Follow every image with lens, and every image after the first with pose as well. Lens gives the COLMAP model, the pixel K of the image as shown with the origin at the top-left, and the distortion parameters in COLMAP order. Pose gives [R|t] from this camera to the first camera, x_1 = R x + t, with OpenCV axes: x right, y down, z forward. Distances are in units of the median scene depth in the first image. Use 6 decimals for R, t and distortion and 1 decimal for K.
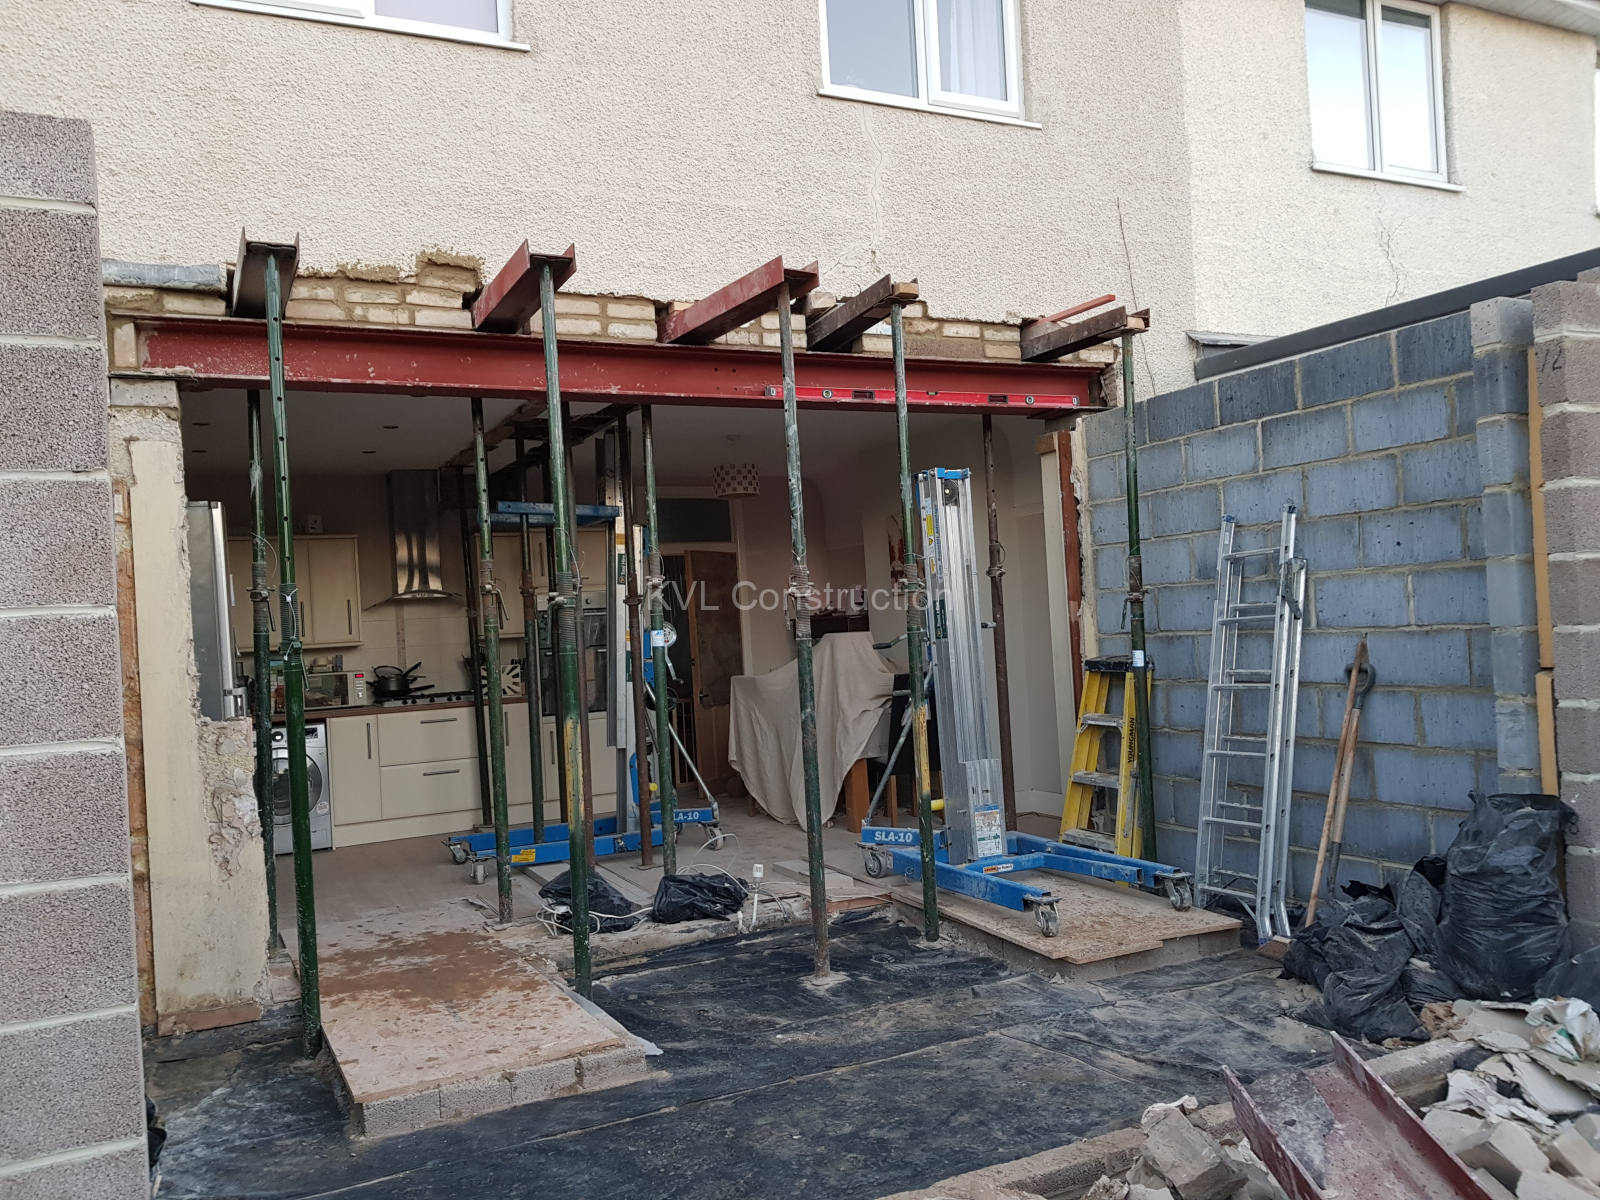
lens RADIAL K [[1243.7, 0, 788.4], [0, 1243.7, 611.9], [0, 0, 1]] dist [0.013209, -0.037303]
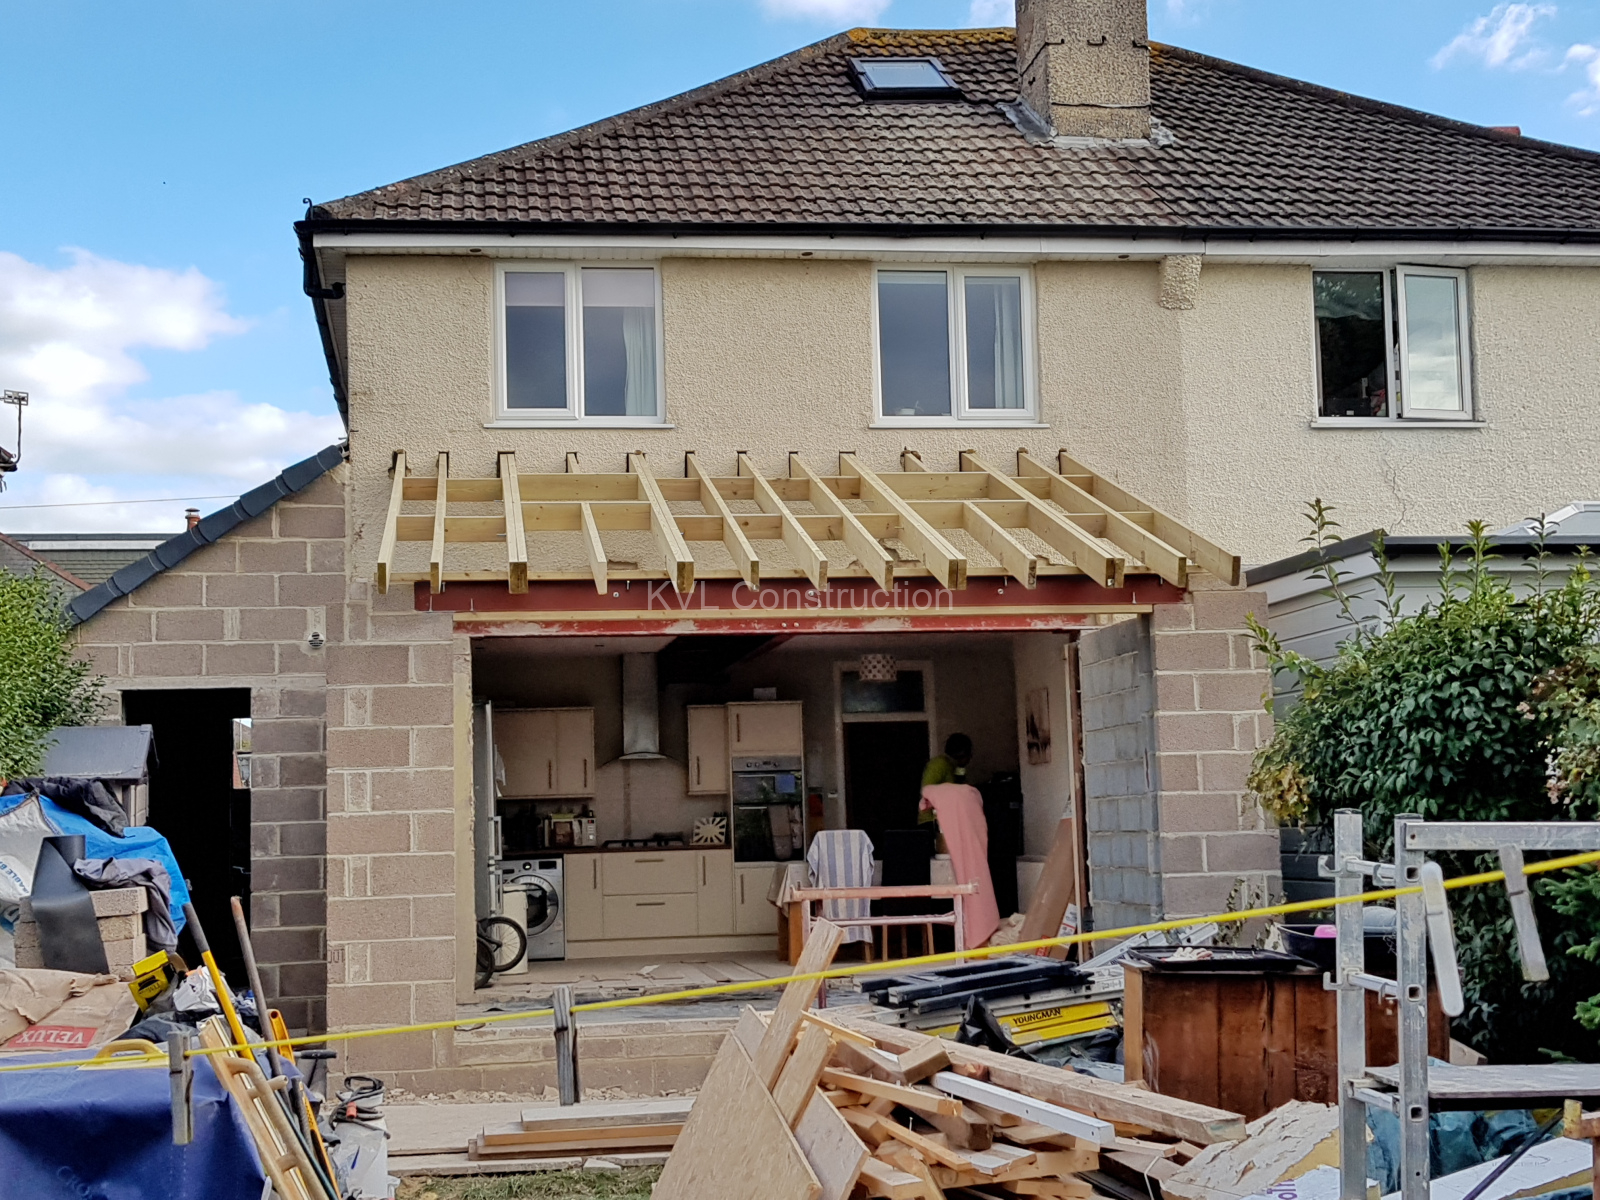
lens RADIAL K [[1985.4, 0, 798.8], [0, 1985.4, 607.7], [0, 0, 1]] dist [0.064426, 0.000000]
pose [[0.961750, -0.001163, -0.273925, 0.628724], [-0.022051, 0.996417, -0.081651, -0.005428], [0.273039, 0.084569, 0.958279, -1.358979]]
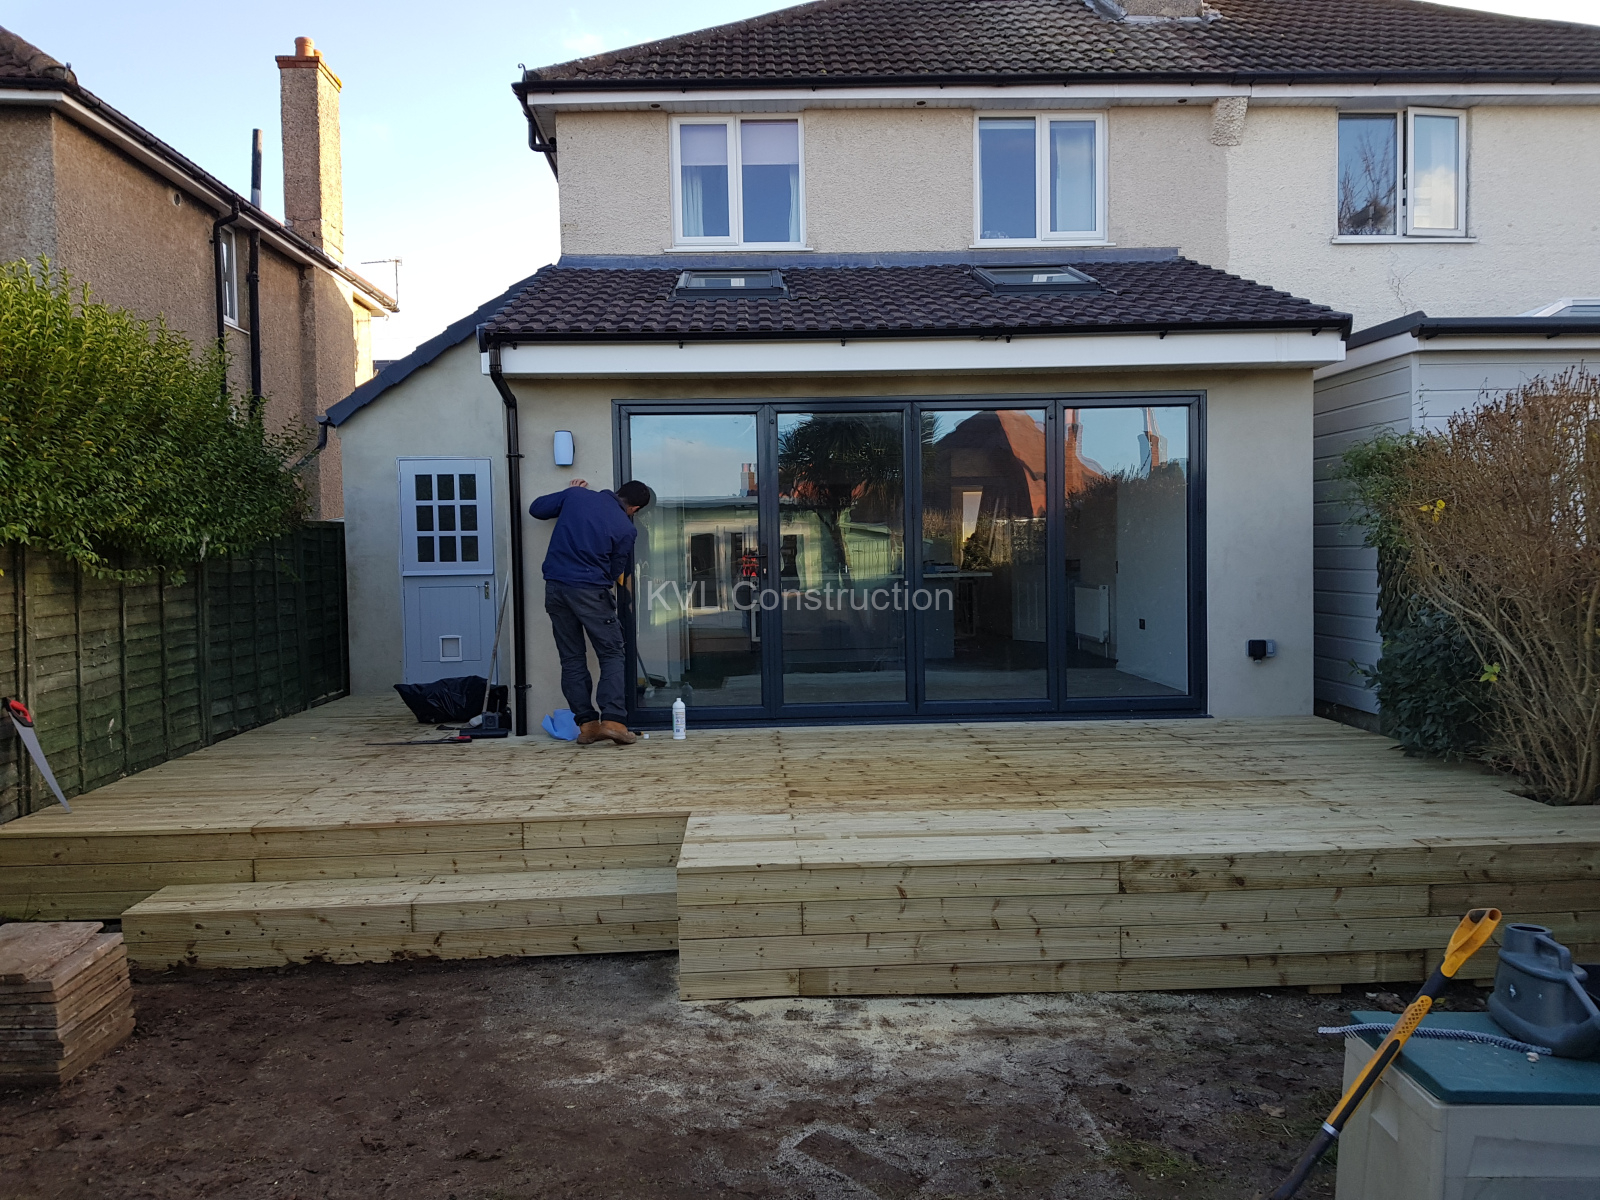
lens RADIAL K [[1195.7, 0, 801.9], [0, 1195.7, 596.1], [0, 0, 1]] dist [-0.001663, -0.017427]
pose [[0.924540, 0.052300, -0.377480, 0.524557], [-0.026199, 0.996917, 0.073957, -0.020638], [0.380185, -0.058486, 0.923060, -0.827684]]
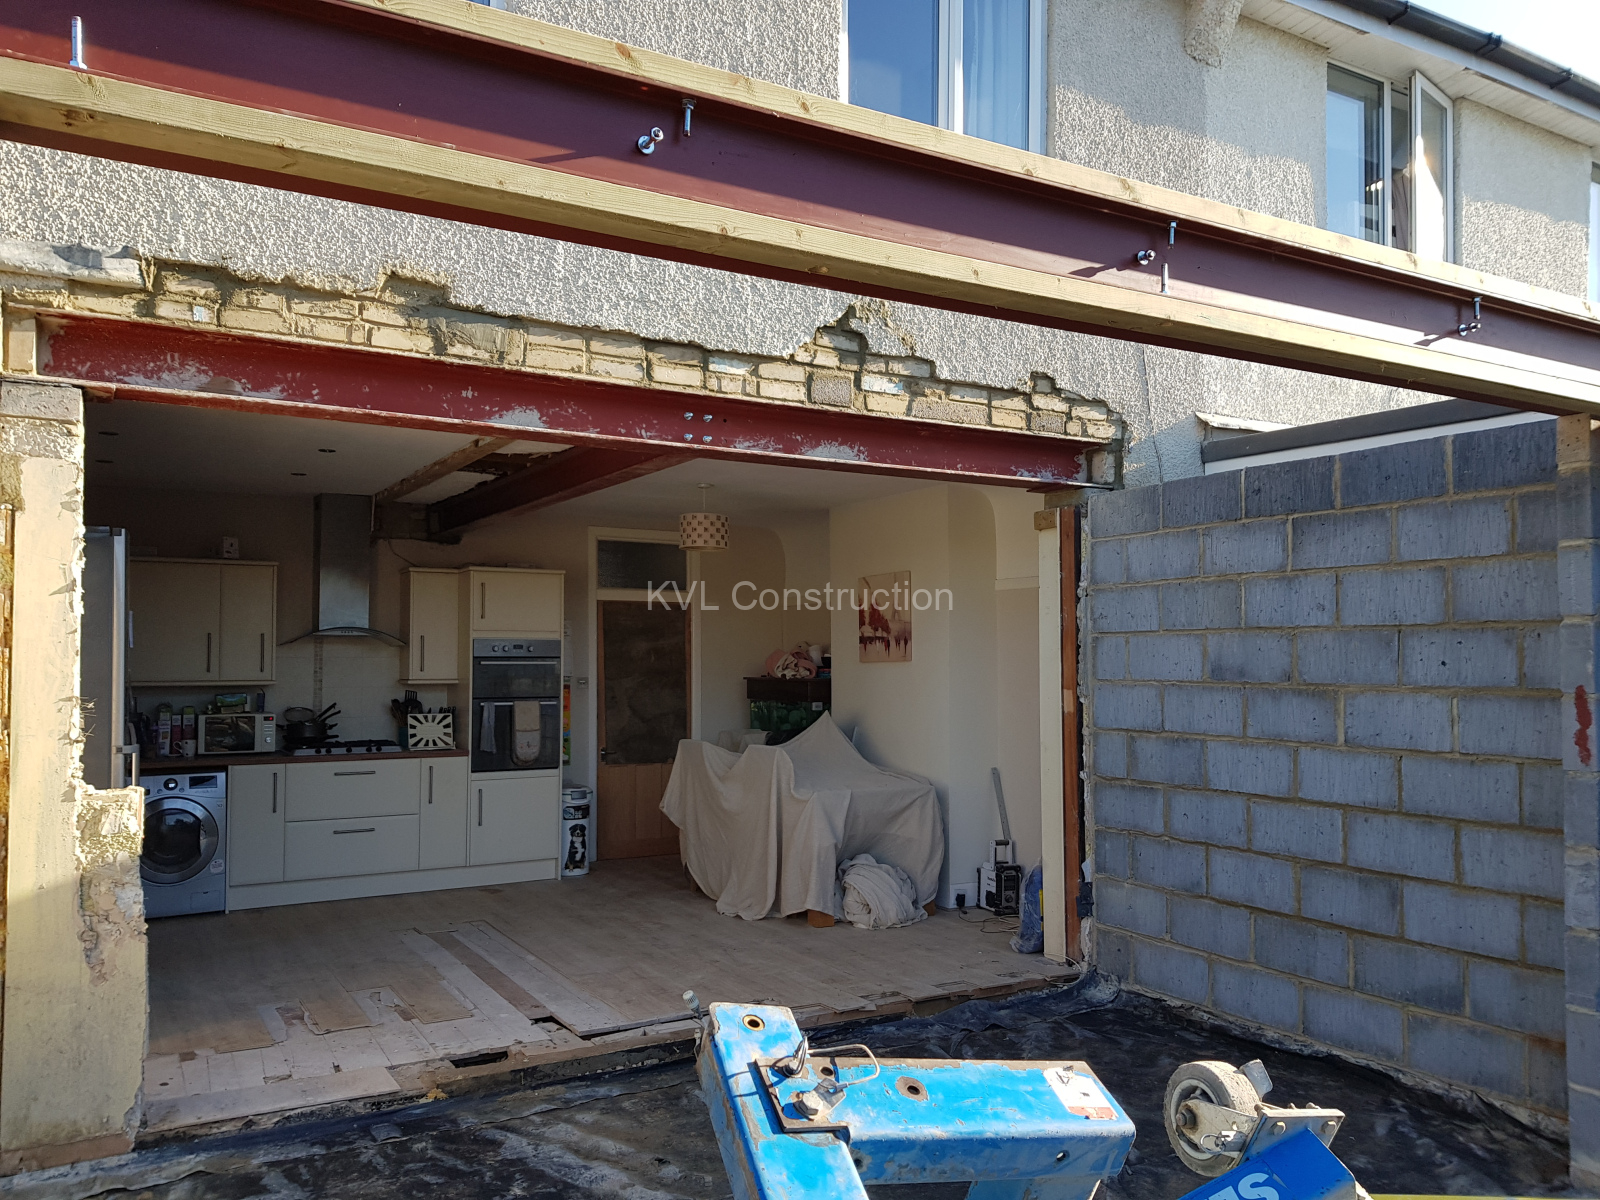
lens RADIAL K [[1243.7, 0, 811.7], [0, 1243.7, 603.8], [0, 0, 1]] dist [0.013209, -0.037303]
pose [[0.994831, 0.060826, 0.081315, -0.050696], [-0.057973, 0.997632, -0.036993, -0.033942], [-0.083373, 0.032088, 0.996002, 0.104754]]
